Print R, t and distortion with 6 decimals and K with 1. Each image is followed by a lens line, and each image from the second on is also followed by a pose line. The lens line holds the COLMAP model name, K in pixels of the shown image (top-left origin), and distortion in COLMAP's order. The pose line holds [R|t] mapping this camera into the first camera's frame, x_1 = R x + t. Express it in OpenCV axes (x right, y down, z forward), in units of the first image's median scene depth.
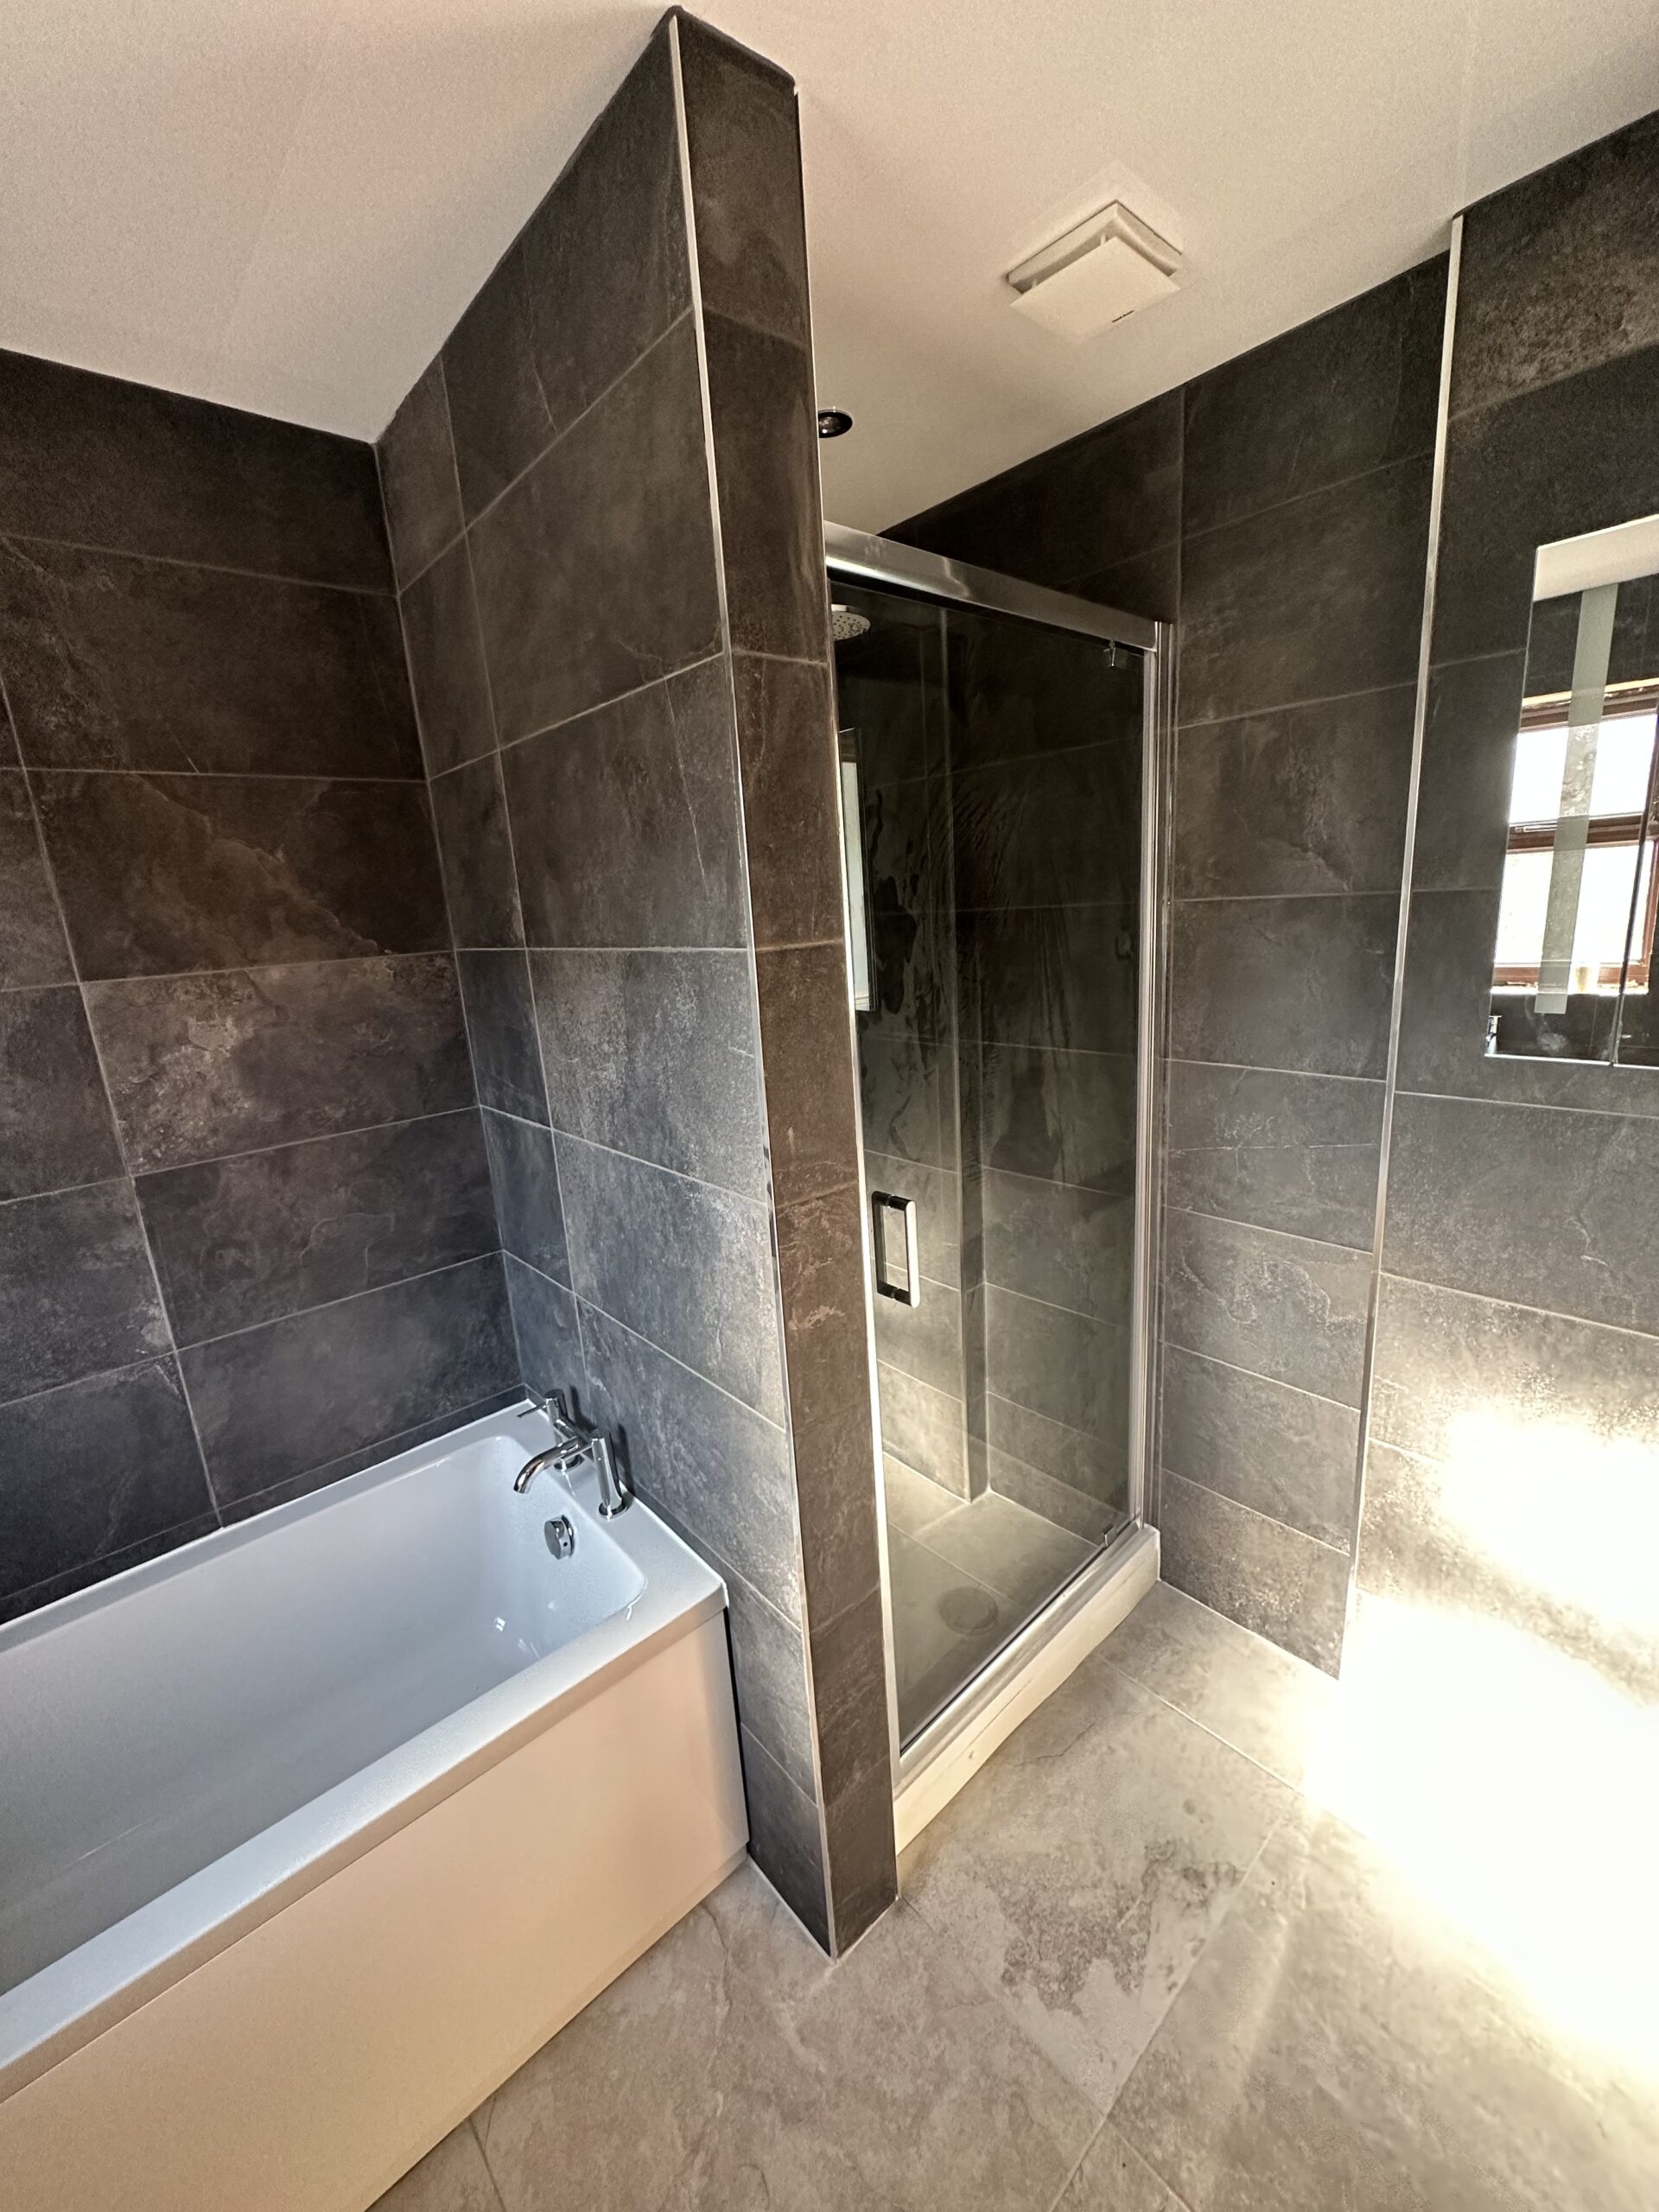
lens RADIAL K [[885.5, 0, 829.2], [0, 885.5, 1106.4], [0, 0, 1]] dist [-0.001407, 0.000845]
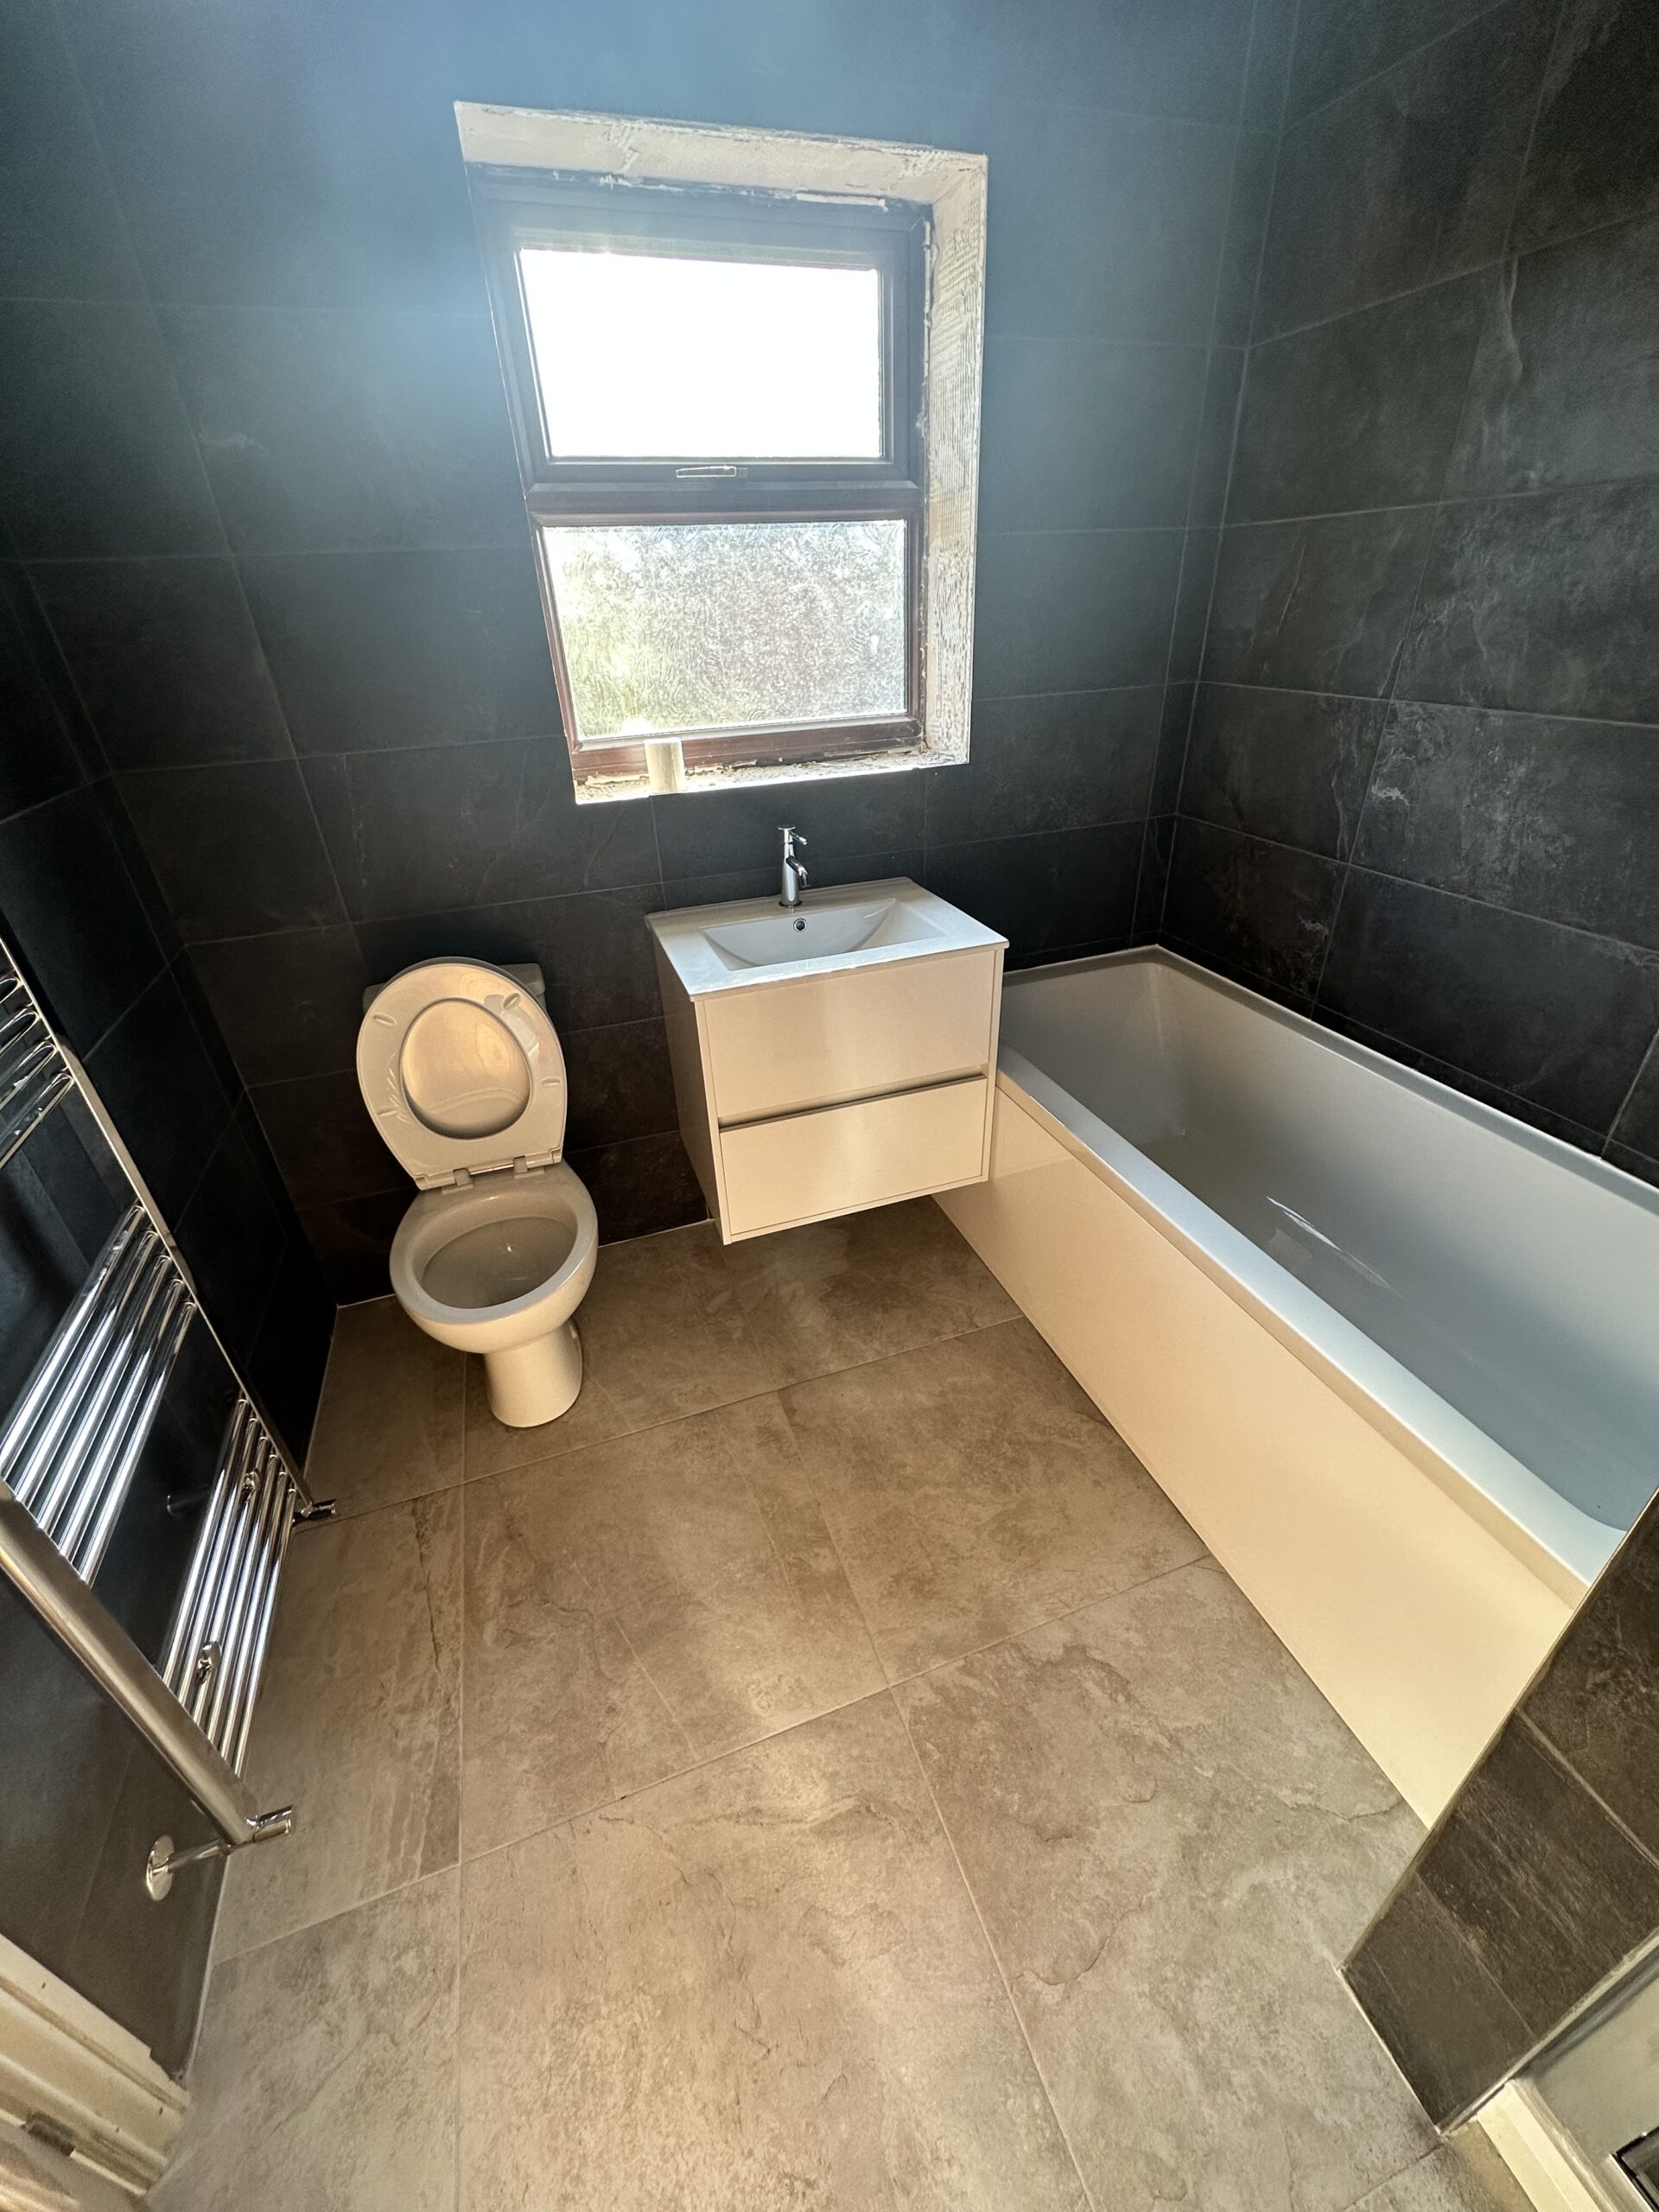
lens RADIAL K [[885.5, 0, 830.4], [0, 885.5, 1103.7], [0, 0, 1]] dist [-0.001407, 0.000845]
pose [[-0.375607, 0.529289, -0.760771, 0.372469], [-0.153552, 0.773990, 0.614298, -0.028562], [0.913970, 0.347552, -0.209443, 0.505106]]
